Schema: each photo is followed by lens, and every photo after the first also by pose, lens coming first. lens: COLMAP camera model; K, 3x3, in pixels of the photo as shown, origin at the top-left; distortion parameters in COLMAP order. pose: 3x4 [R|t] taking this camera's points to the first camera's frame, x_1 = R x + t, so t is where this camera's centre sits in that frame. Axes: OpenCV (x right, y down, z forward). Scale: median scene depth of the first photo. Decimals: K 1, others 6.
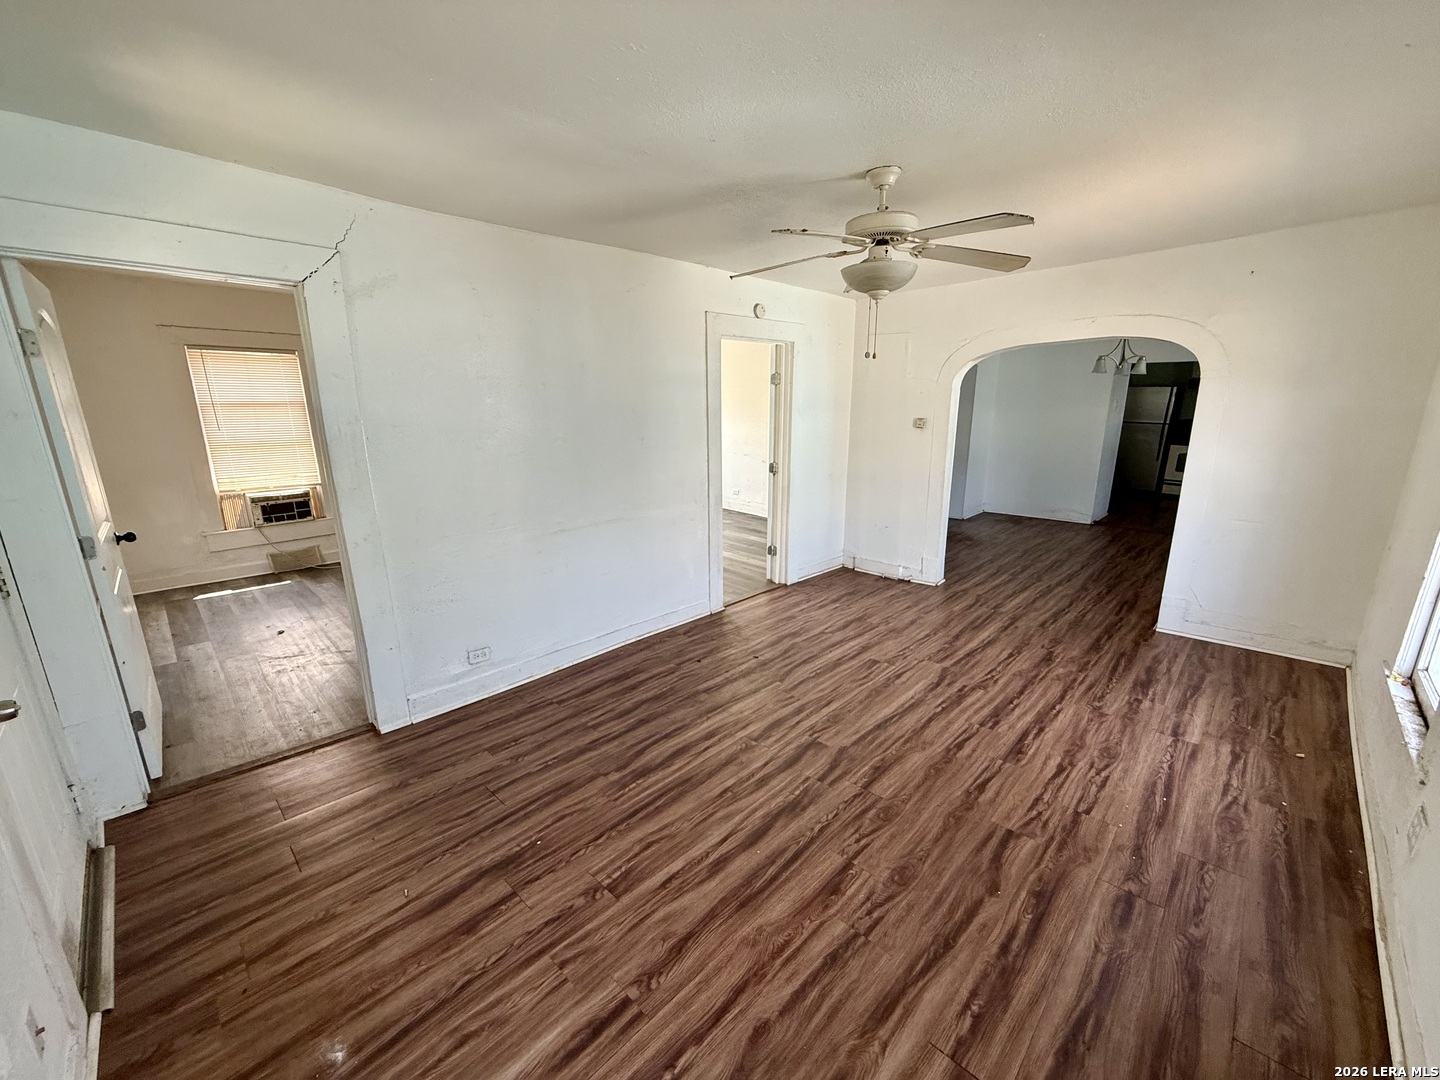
lens RADIAL K [[570.4, 0, 725.0], [0, 570.4, 532.4], [0, 0, 1]] dist [0.002534, -0.000284]
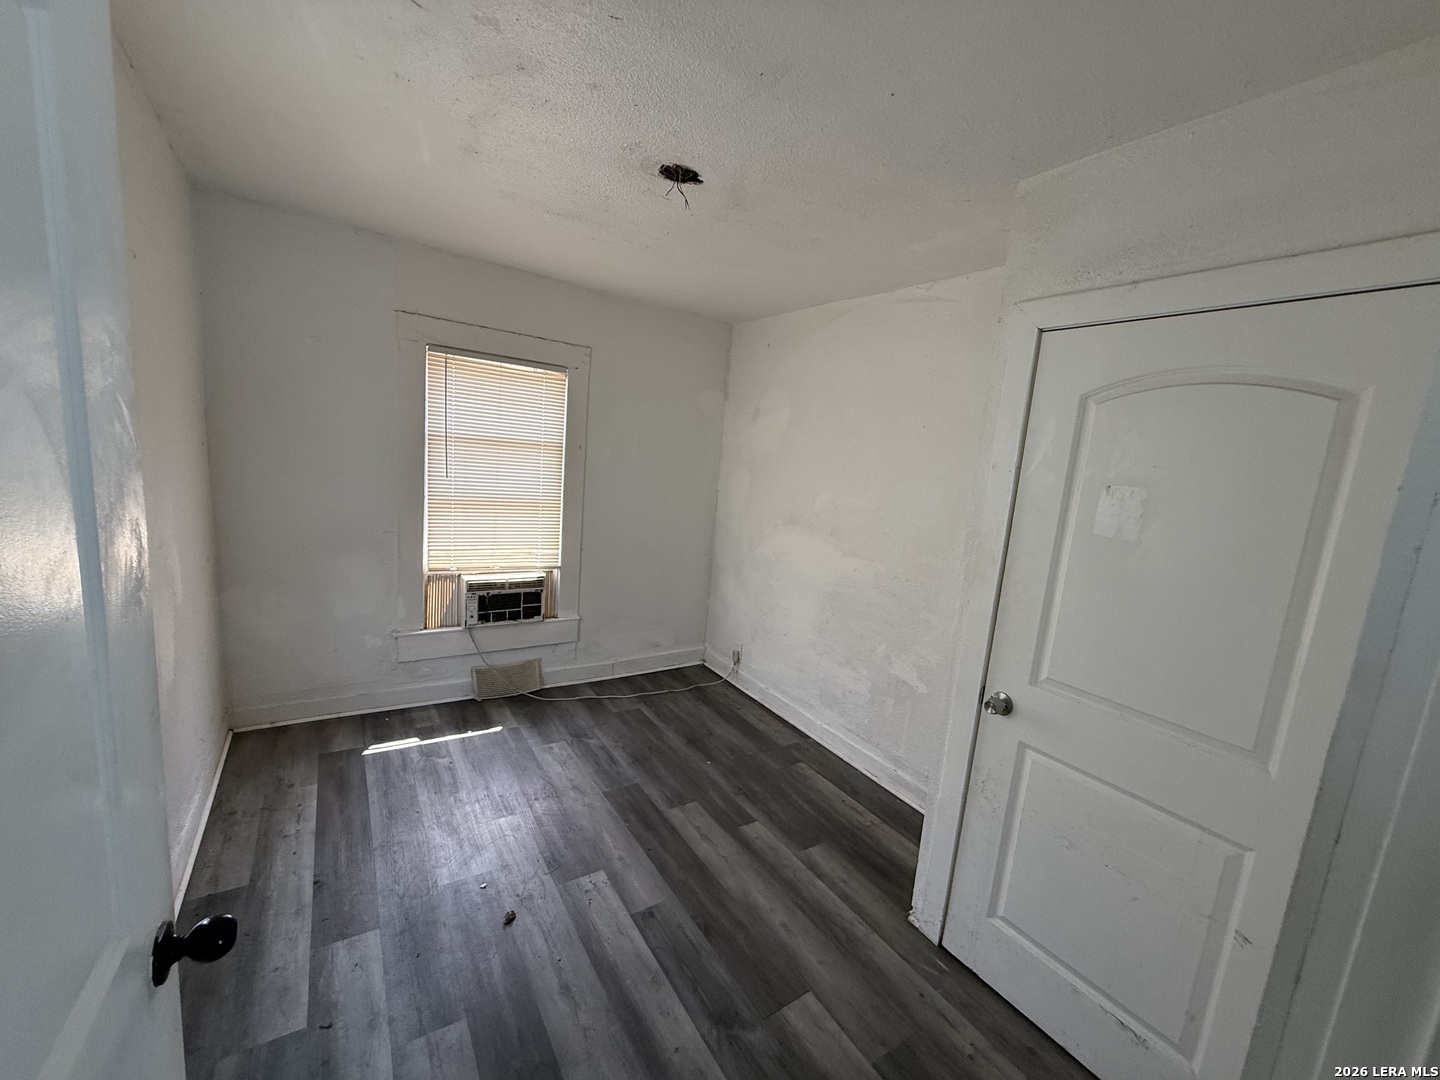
lens RADIAL K [[570.4, 0, 734.1], [0, 570.4, 538.4], [0, 0, 1]] dist [0.002534, -0.000284]
pose [[0.976620, 0.120430, -0.178073, -0.434888], [-0.137373, 0.986774, -0.086055, -0.096641], [0.165354, 0.108505, 0.980247, 0.420259]]
